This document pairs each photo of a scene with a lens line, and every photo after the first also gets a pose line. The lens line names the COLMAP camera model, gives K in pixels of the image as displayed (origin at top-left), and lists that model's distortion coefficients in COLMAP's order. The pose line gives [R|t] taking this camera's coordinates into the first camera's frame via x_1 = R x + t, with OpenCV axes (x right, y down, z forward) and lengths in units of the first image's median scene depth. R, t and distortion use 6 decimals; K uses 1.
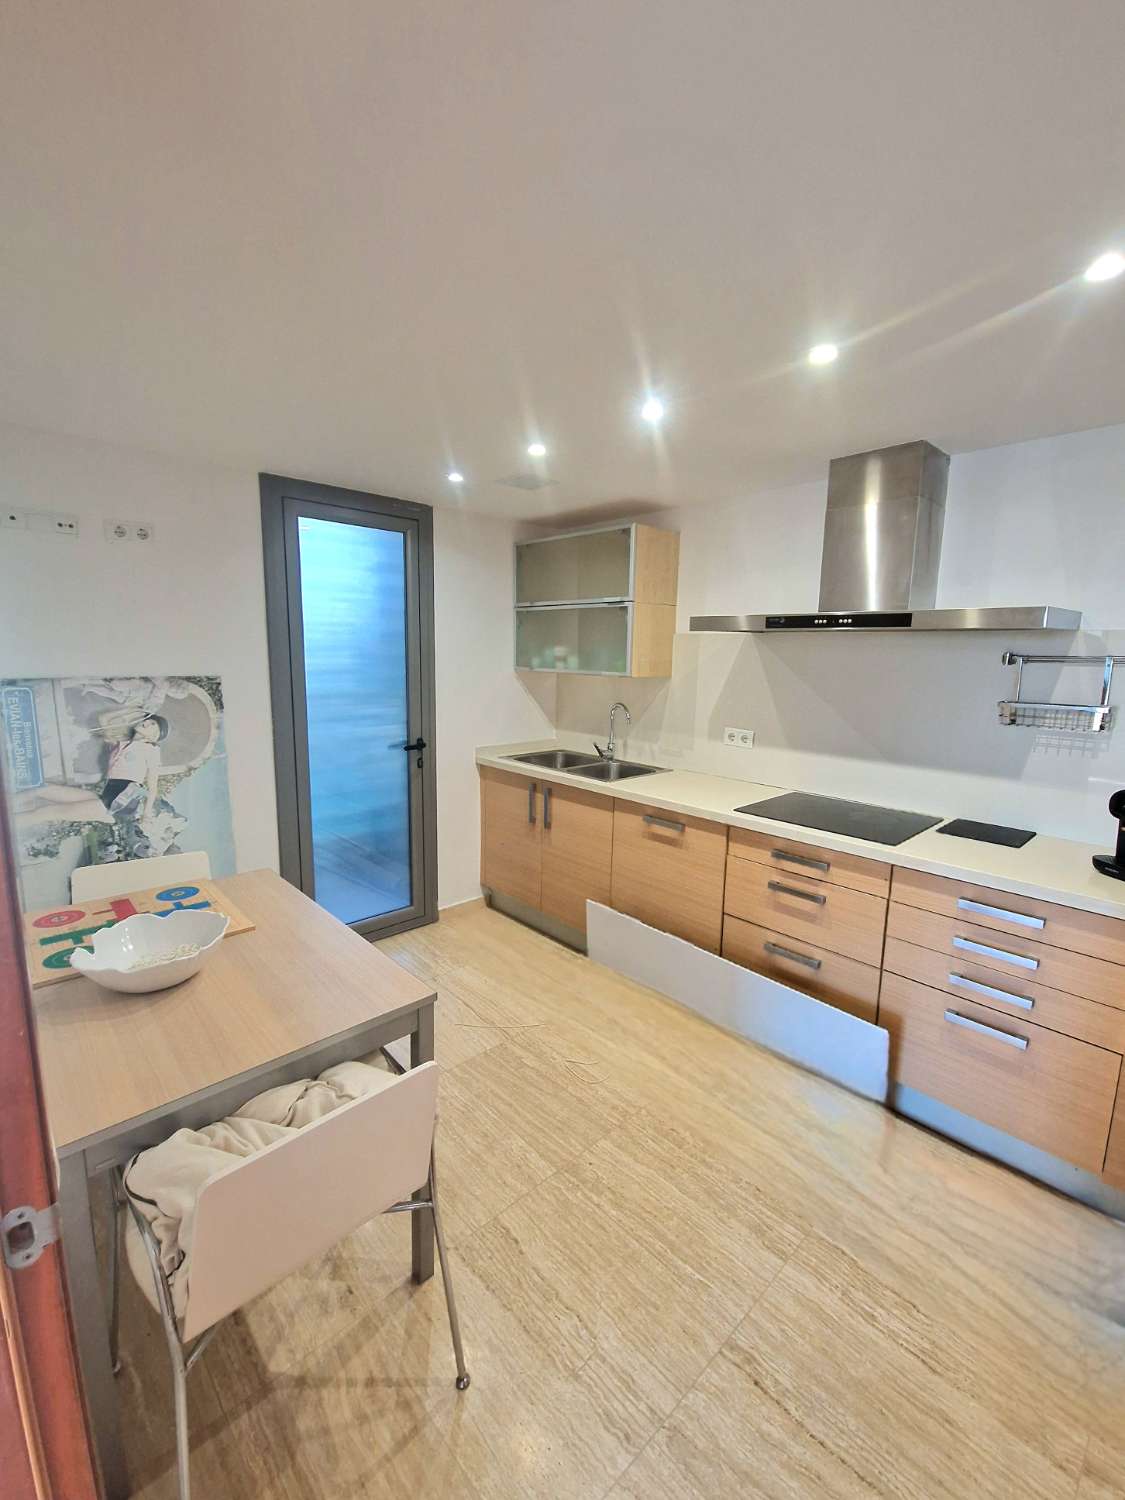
lens RADIAL K [[625.8, 0, 566.1], [0, 625.8, 749.6], [0, 0, 1]] dist [0.006172, -0.007922]
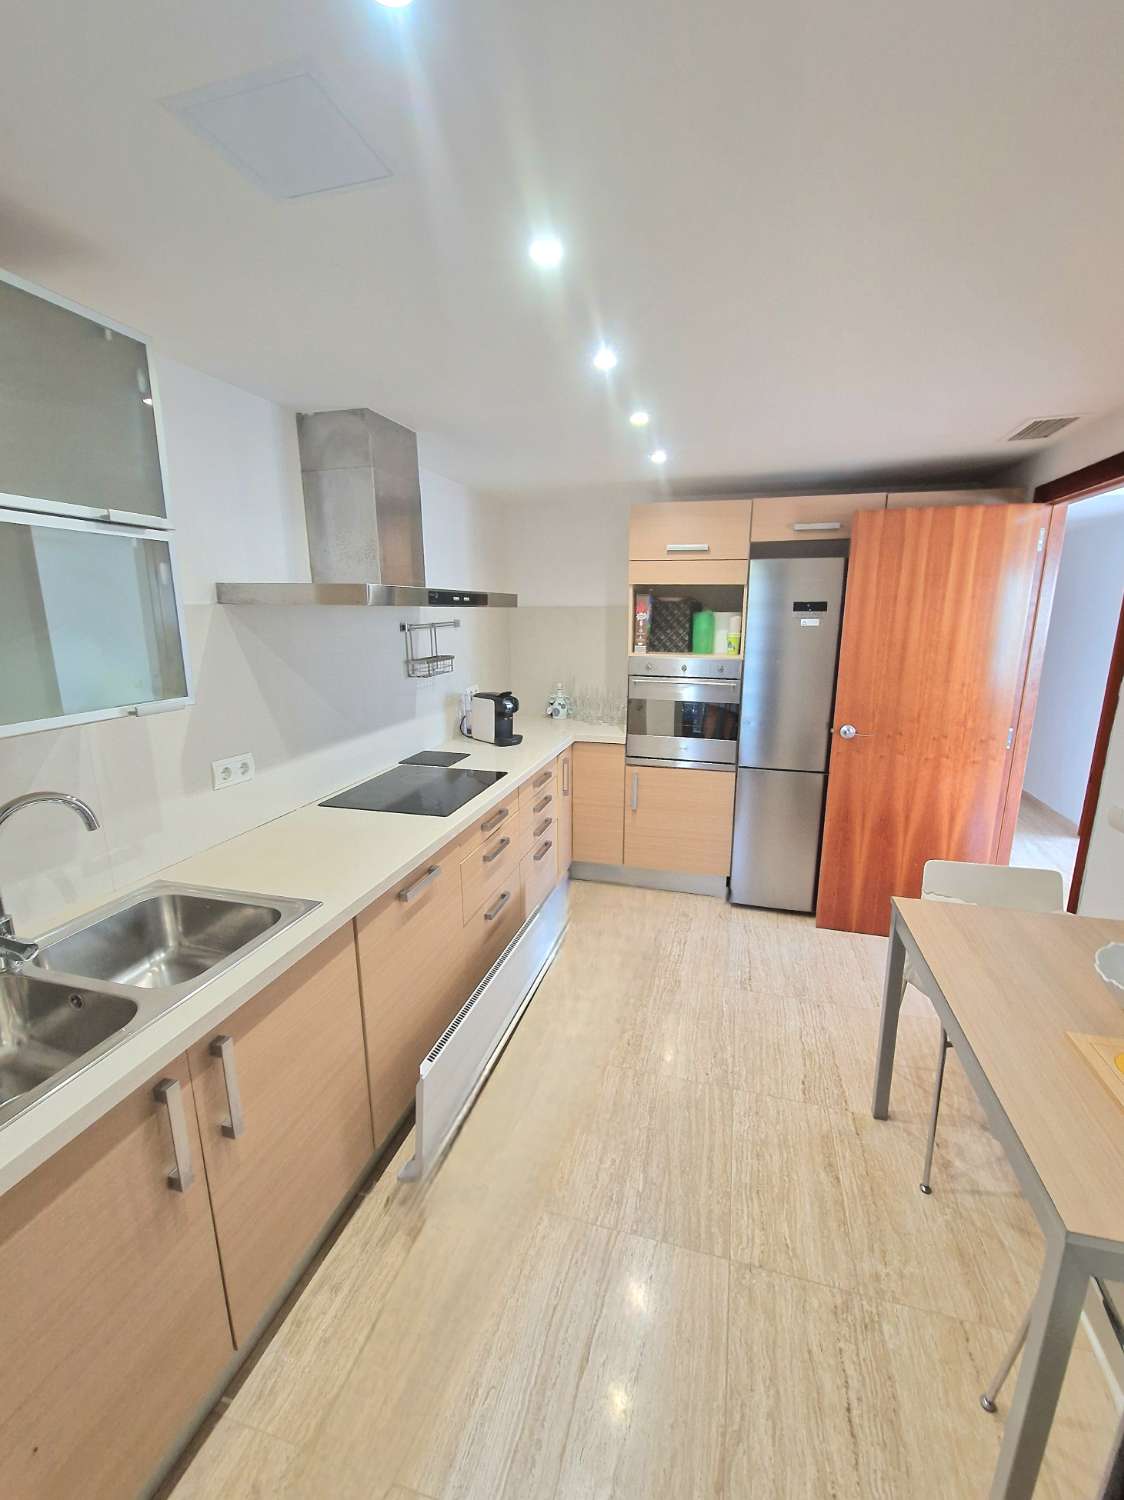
lens RADIAL K [[625.8, 0, 565.6], [0, 625.8, 749.6], [0, 0, 1]] dist [0.006172, -0.007922]
pose [[-0.517720, -0.204965, 0.830636, -0.580090], [0.125739, 0.942108, 0.310842, -0.267181], [-0.846260, 0.265372, -0.461976, 1.380807]]
